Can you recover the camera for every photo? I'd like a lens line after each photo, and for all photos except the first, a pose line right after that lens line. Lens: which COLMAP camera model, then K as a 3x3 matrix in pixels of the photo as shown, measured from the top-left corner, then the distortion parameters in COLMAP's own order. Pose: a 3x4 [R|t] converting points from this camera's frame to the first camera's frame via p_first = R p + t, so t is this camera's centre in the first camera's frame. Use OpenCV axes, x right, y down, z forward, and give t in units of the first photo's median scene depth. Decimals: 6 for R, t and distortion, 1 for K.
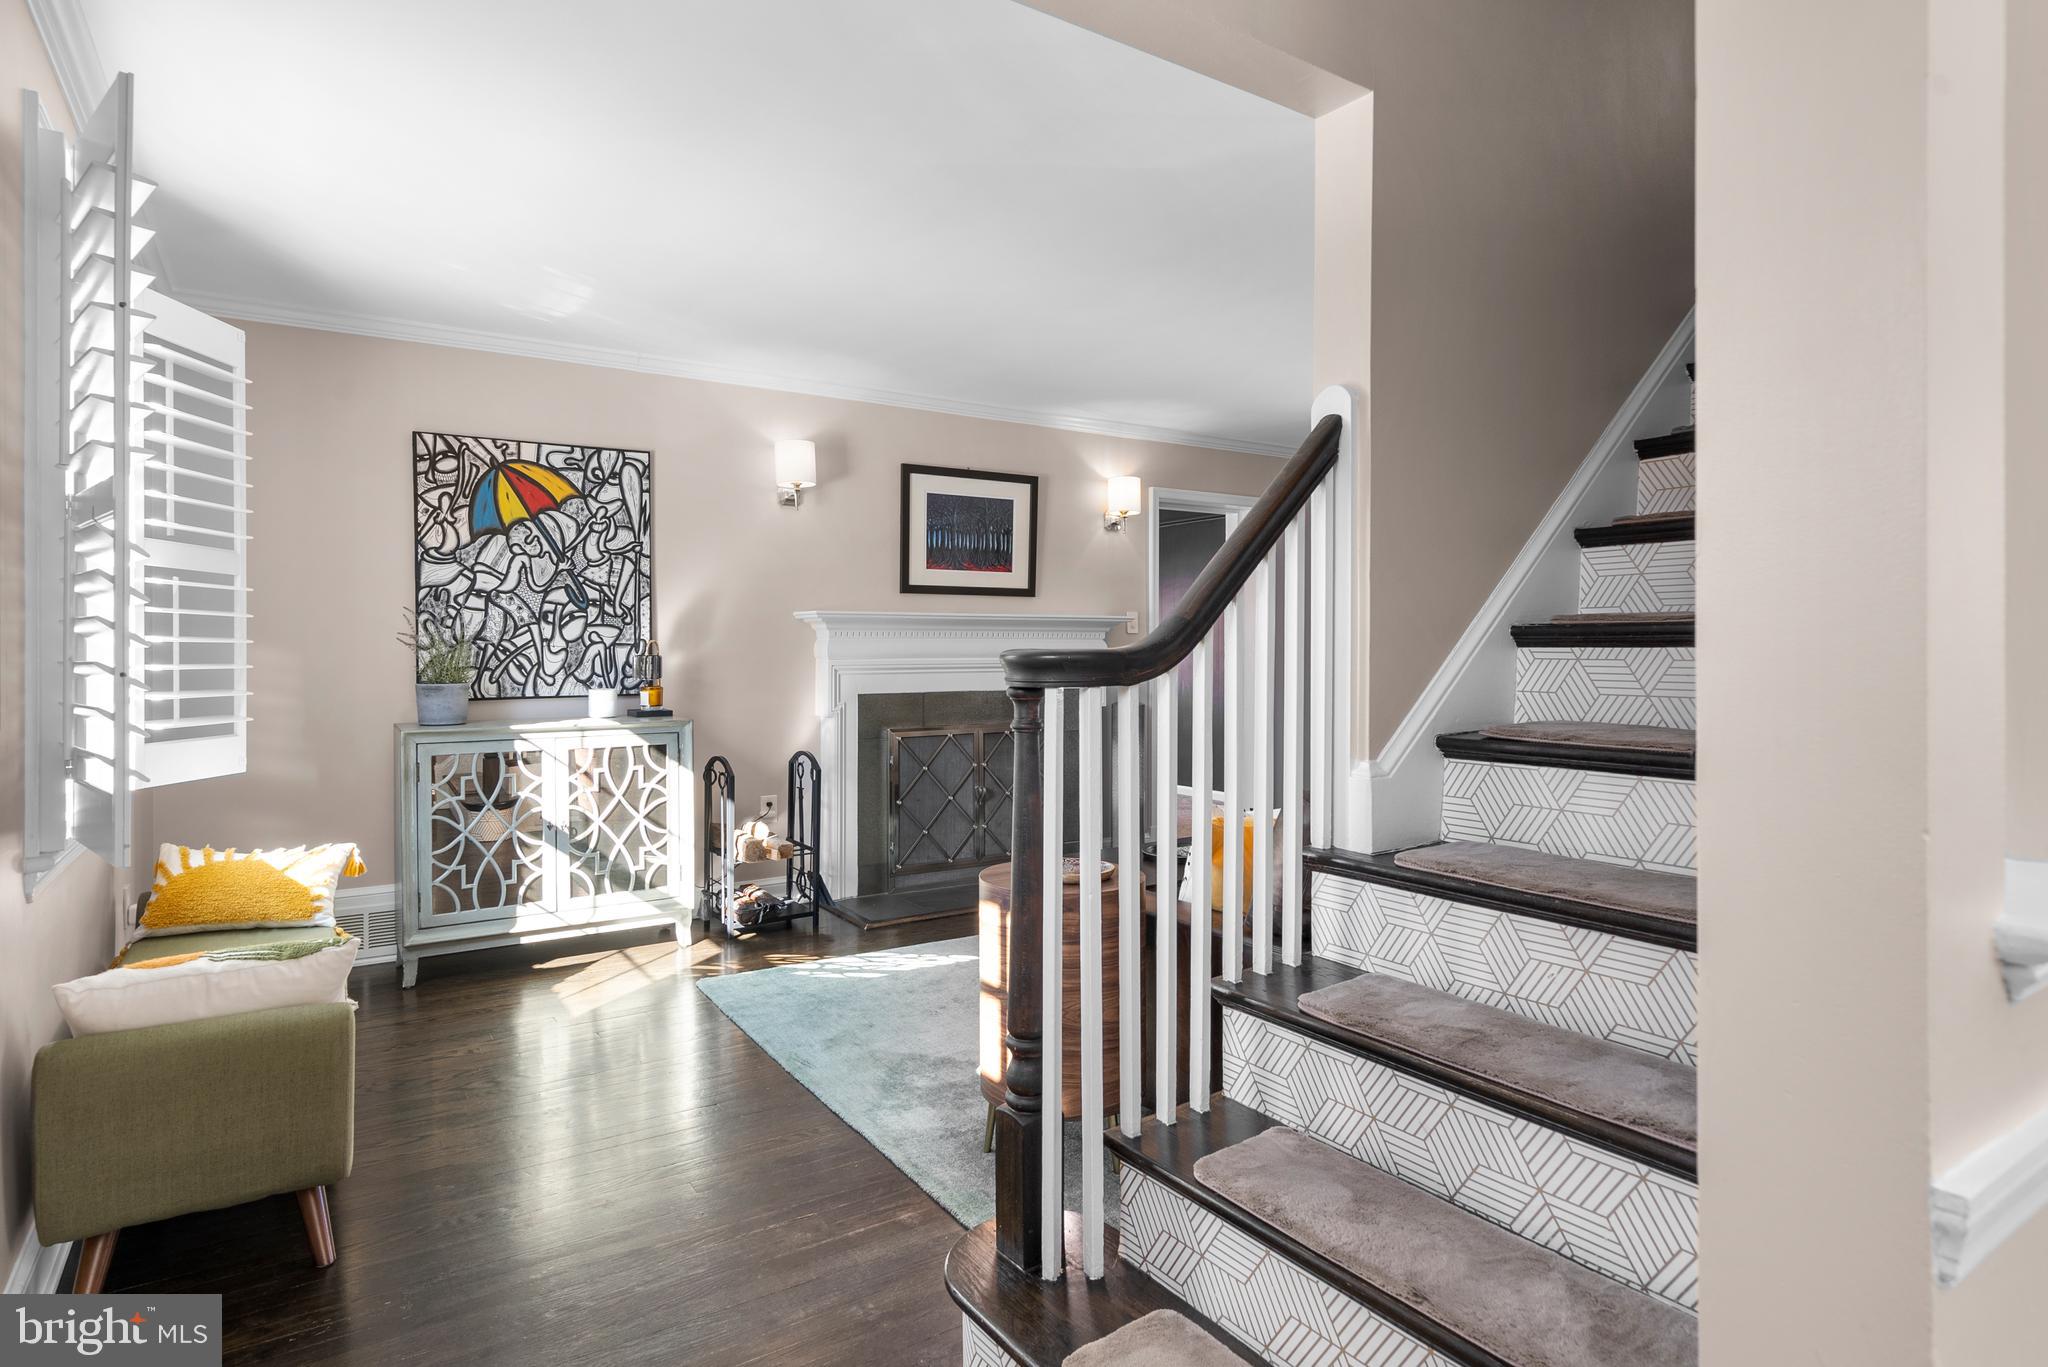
lens RADIAL K [[1104.8, 0, 1026.6], [0, 1104.8, 653.6], [0, 0, 1]] dist [0.004547, 0.000491]
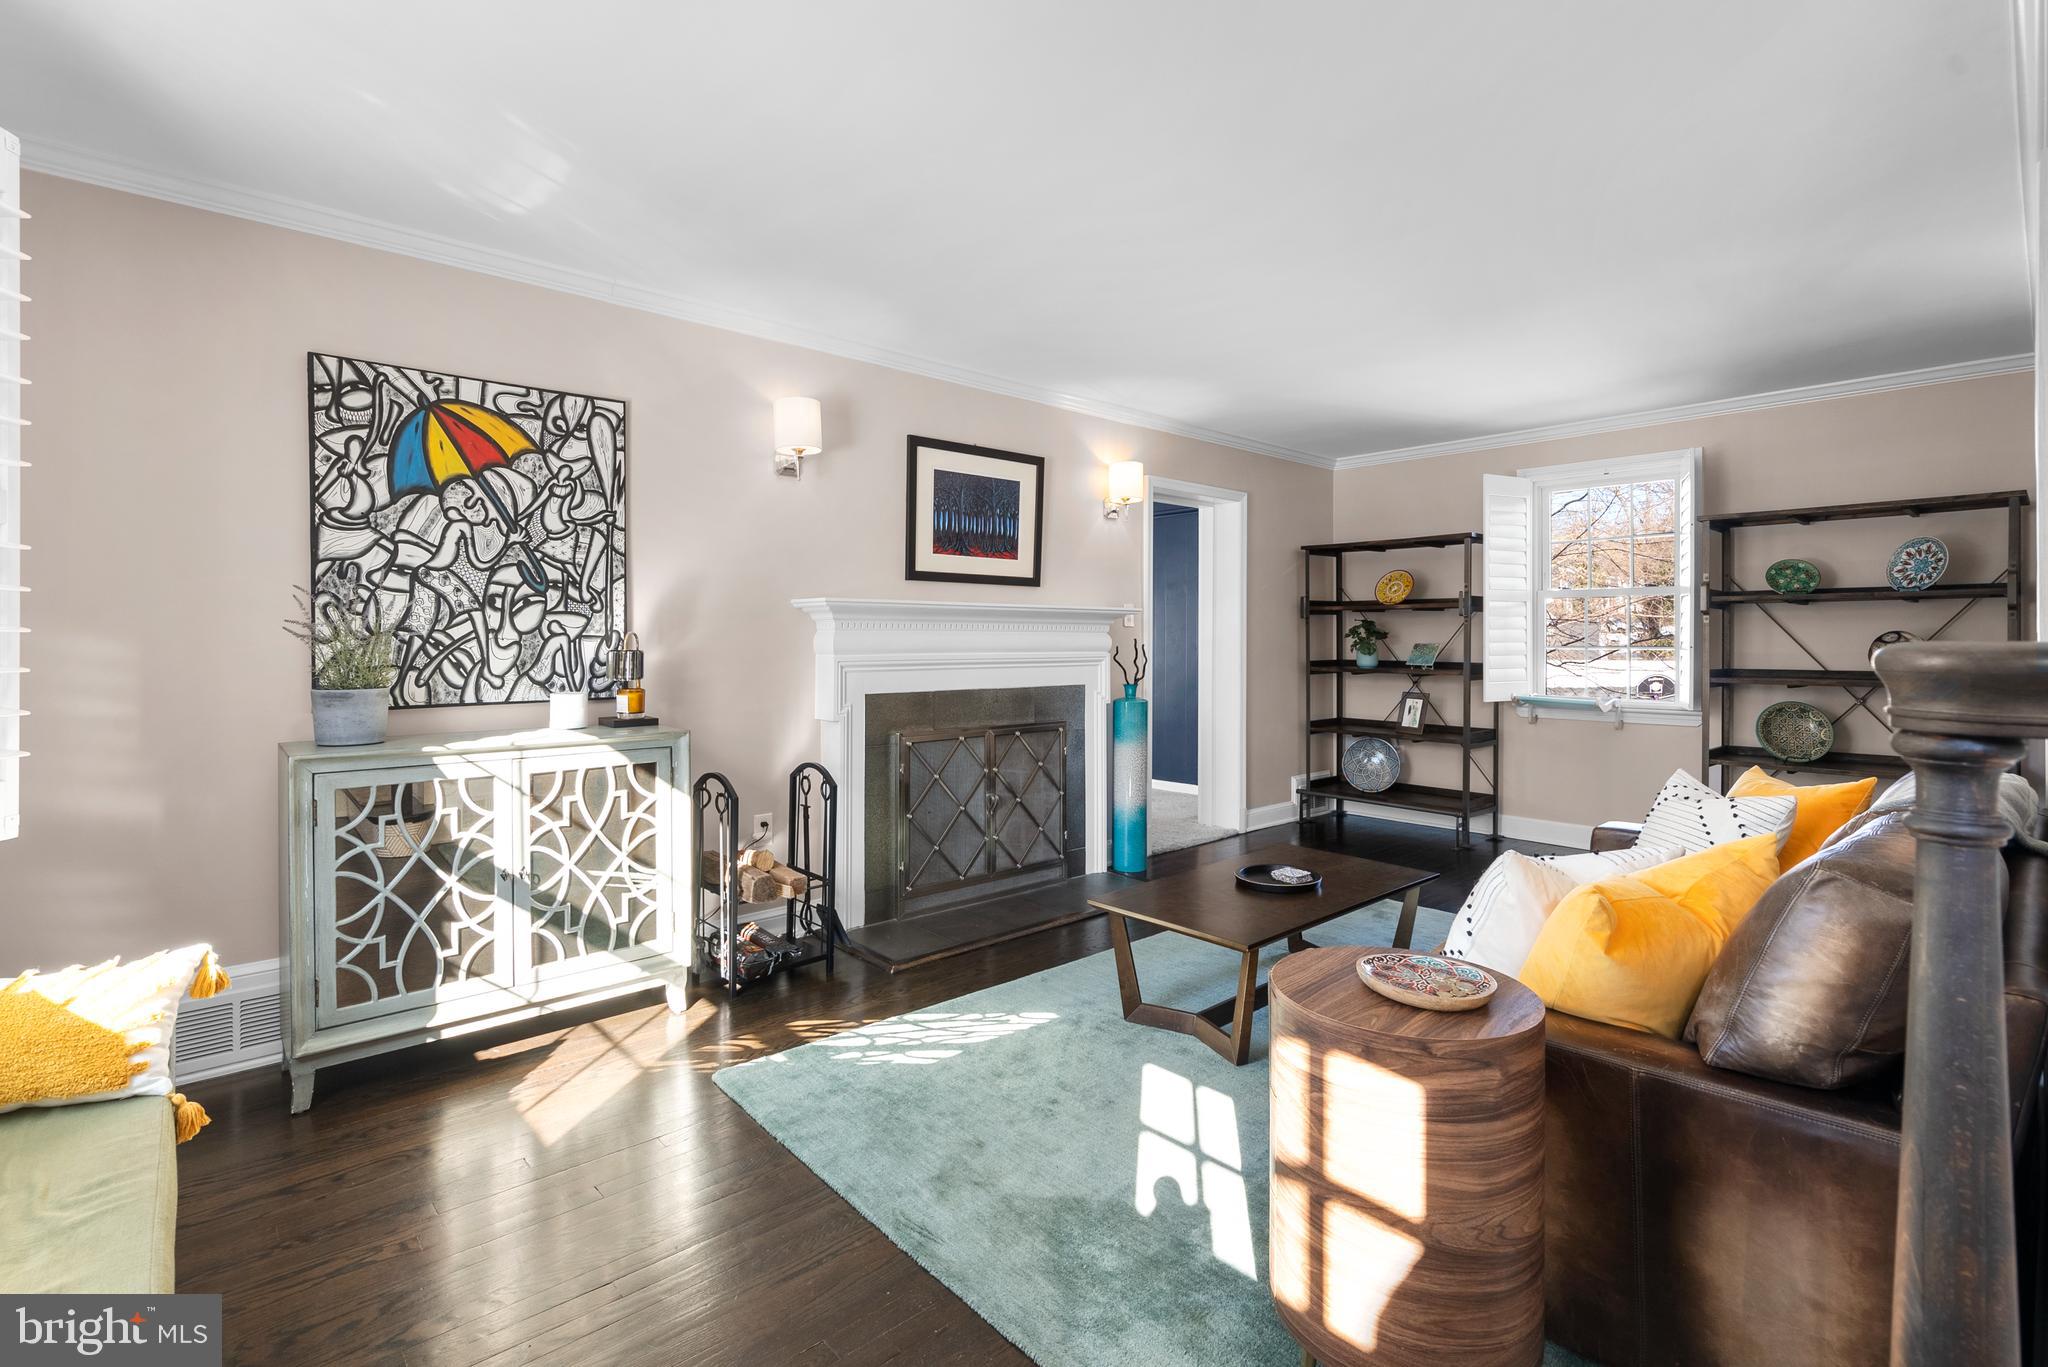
lens RADIAL K [[940.1, 0, 1025.3], [0, 940.1, 641.8], [0, 0, 1]] dist [-0.001539, -0.000897]
pose [[0.988832, 0.000300, 0.149033, -0.163658], [0.000495, 0.999986, -0.005293, -0.000871], [-0.149033, 0.005307, 0.988818, 0.290350]]
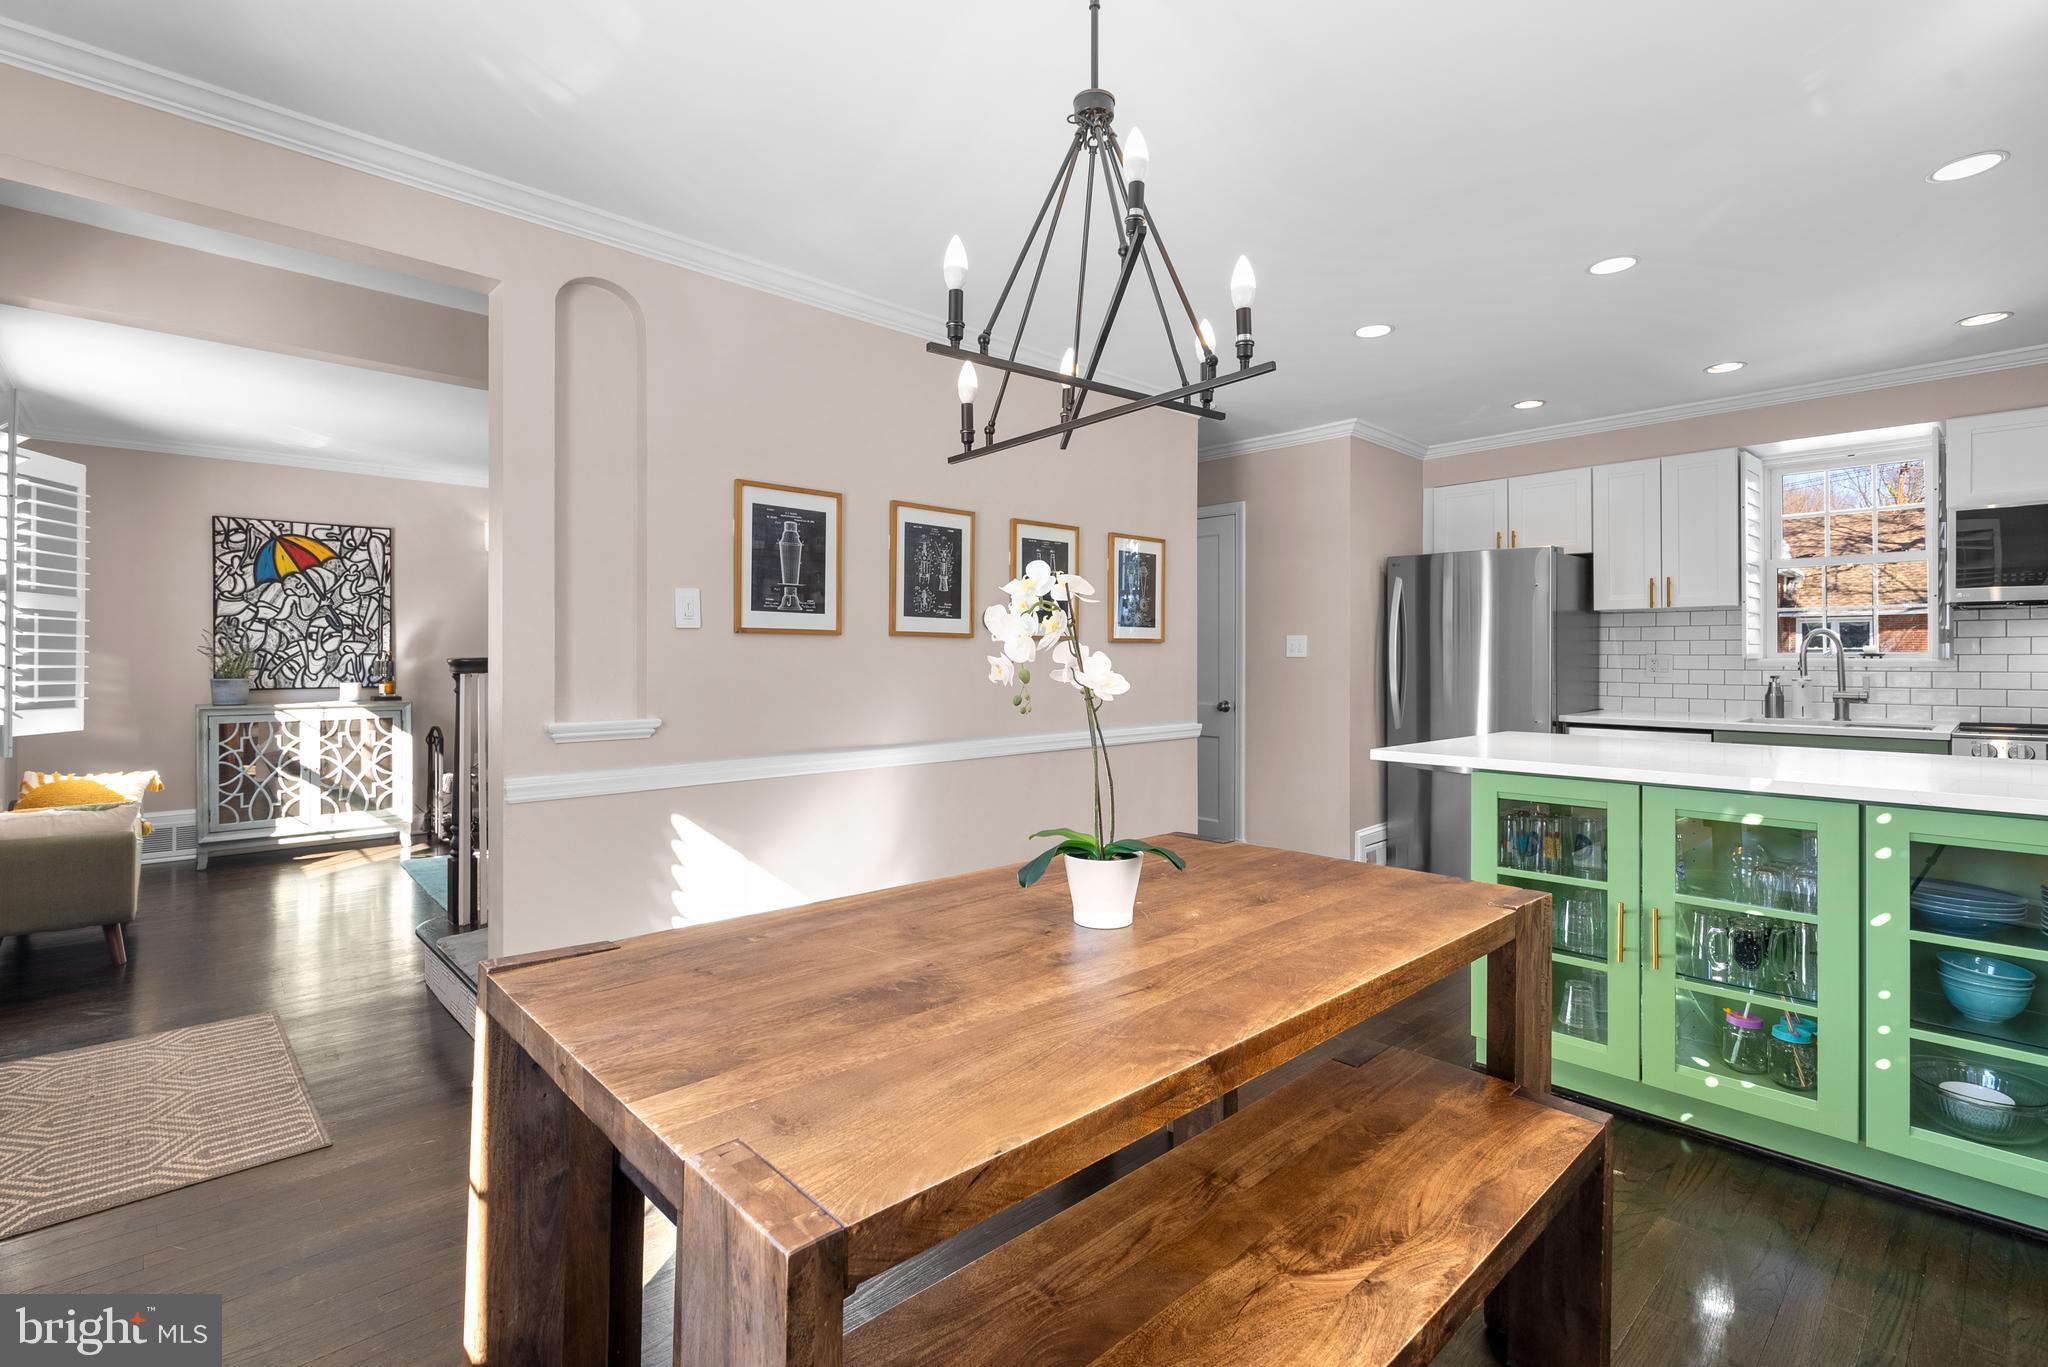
lens RADIAL K [[940.1, 0, 1030.7], [0, 940.1, 652.8], [0, 0, 1]] dist [-0.001539, -0.000897]
pose [[0.986779, 0.004032, 0.162021, 0.352207], [-0.002374, 0.999943, -0.010430, 0.001686], [-0.162054, 0.009907, 0.986732, -0.464720]]
